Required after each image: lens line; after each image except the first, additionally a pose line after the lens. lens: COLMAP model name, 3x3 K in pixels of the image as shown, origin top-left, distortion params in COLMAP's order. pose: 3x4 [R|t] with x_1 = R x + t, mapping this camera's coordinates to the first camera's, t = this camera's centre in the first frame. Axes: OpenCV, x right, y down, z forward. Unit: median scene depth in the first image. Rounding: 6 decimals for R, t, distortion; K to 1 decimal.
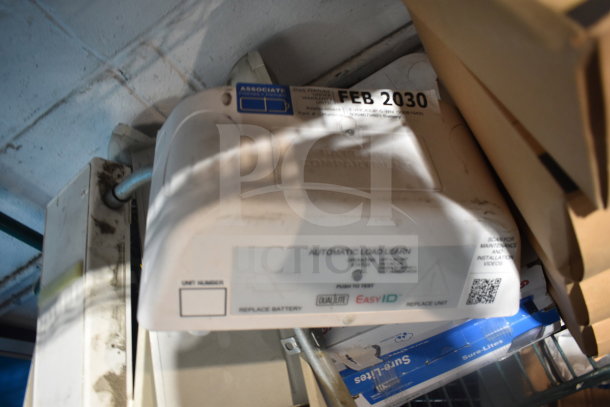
lens RADIAL K [[469.3, 0, 305.0], [0, 469.3, 203.5], [0, 0, 1]] dist [-0.091267, 0.001272]
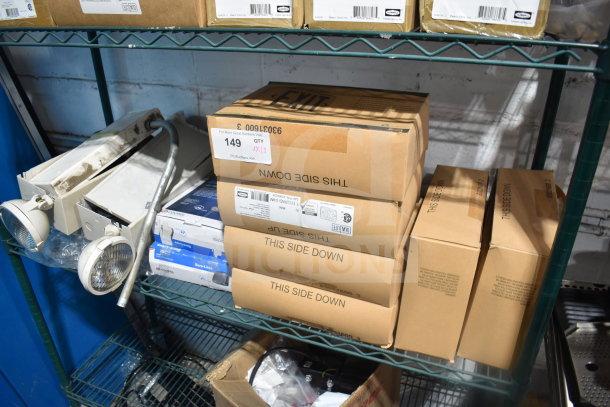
lens RADIAL K [[469.3, 0, 305.0], [0, 469.3, 203.5], [0, 0, 1]] dist [-0.091267, 0.001272]
pose [[0.727062, 0.657785, -0.196722, 0.939968], [-0.686543, 0.699190, -0.199481, 0.208573], [0.006331, 0.280093, 0.959952, -1.190311]]
